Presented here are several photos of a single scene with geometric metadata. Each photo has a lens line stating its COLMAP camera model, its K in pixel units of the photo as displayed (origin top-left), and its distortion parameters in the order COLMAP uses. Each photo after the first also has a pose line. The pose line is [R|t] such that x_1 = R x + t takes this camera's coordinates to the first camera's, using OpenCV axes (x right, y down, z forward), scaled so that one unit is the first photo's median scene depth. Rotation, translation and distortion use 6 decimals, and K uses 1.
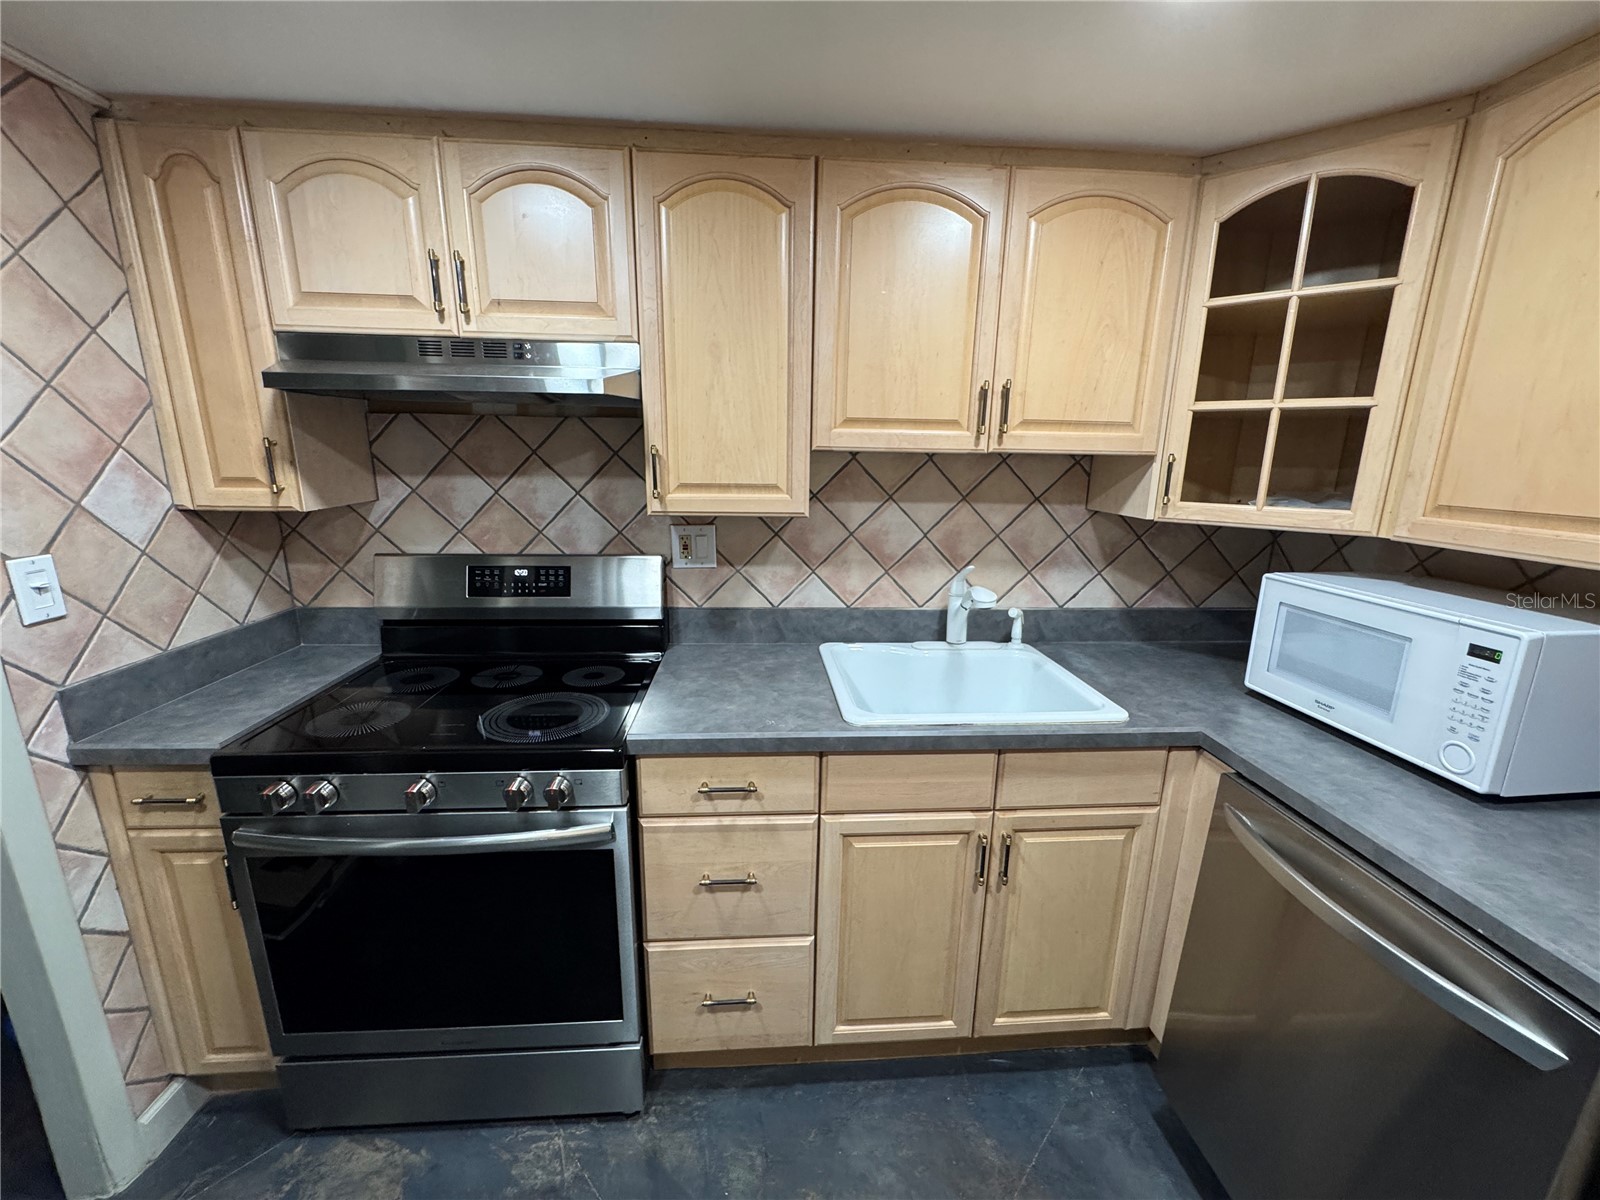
lens RADIAL K [[640.1, 0, 801.1], [0, 640.1, 601.5], [0, 0, 1]] dist [-0.000003, 0.000794]
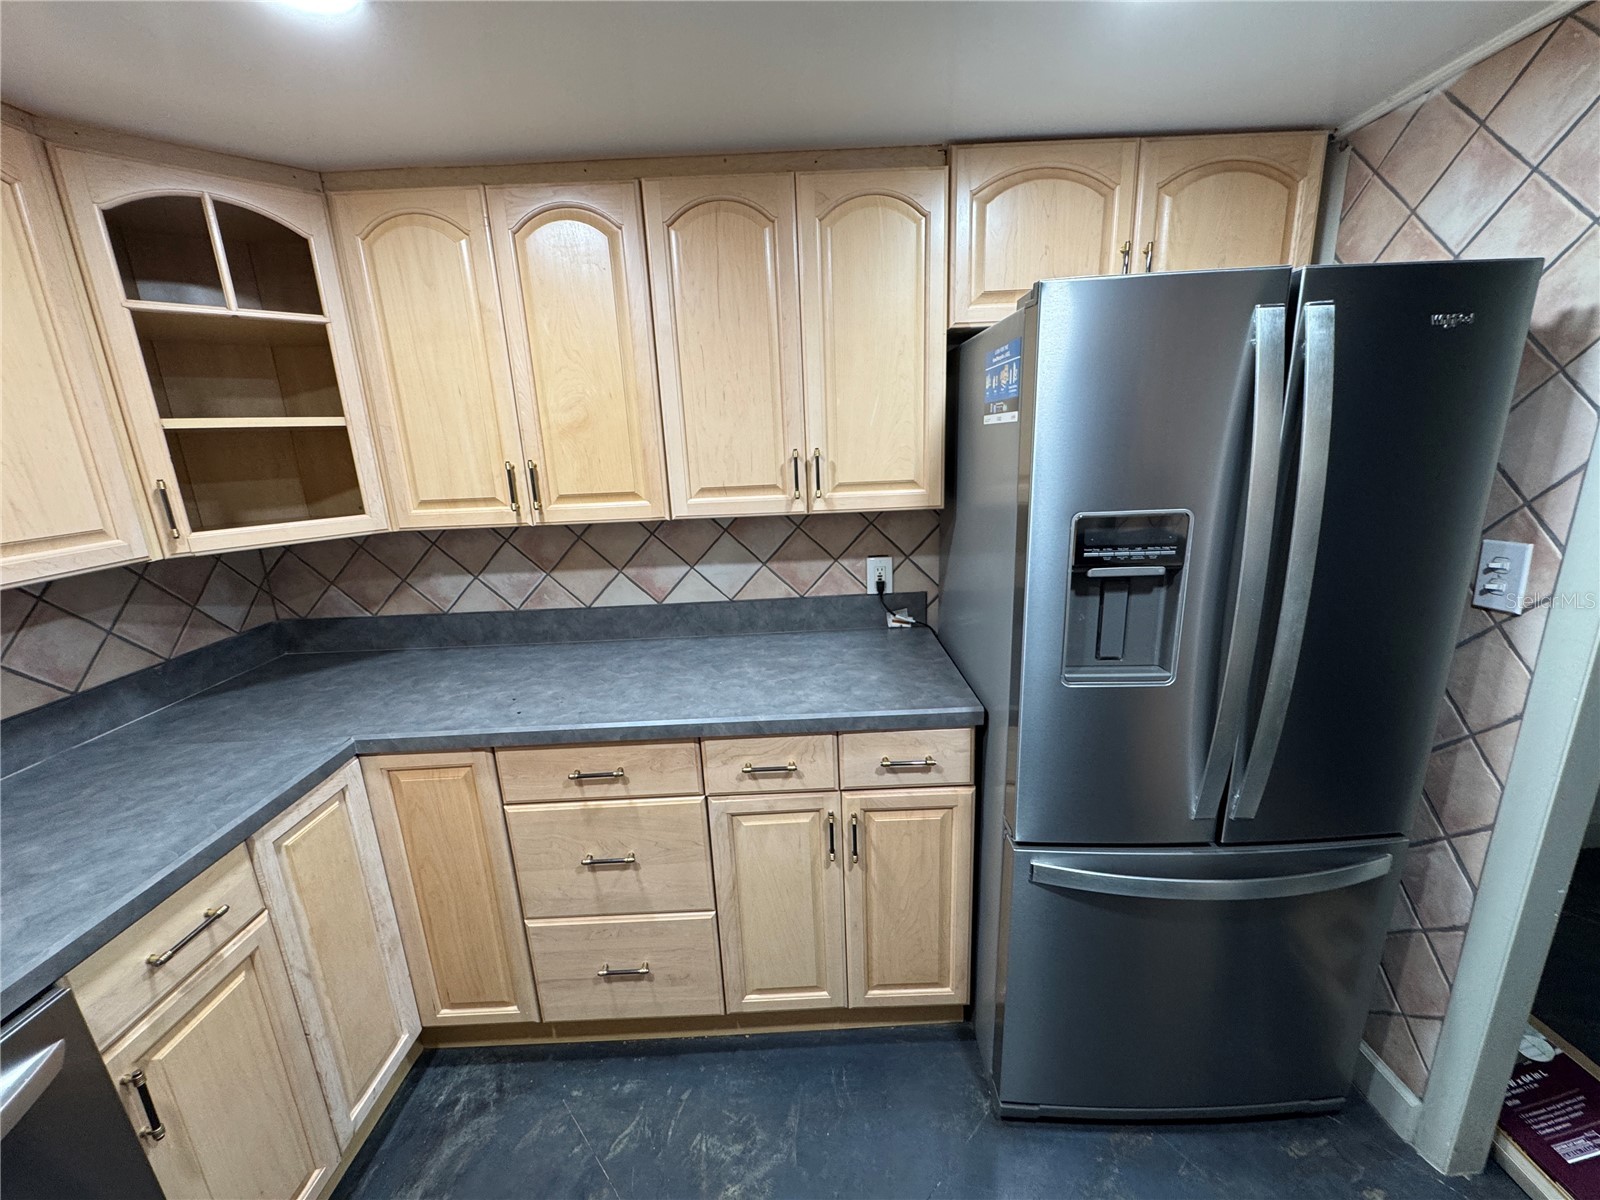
lens RADIAL K [[601.9, 0, 798.9], [0, 601.9, 595.4], [0, 0, 1]] dist [0.009315, -0.000022]
pose [[0.994291, -0.051214, -0.093607, 0.309360], [0.051993, 0.998630, 0.005901, 0.000373], [0.093176, -0.010734, 0.995592, 0.019249]]
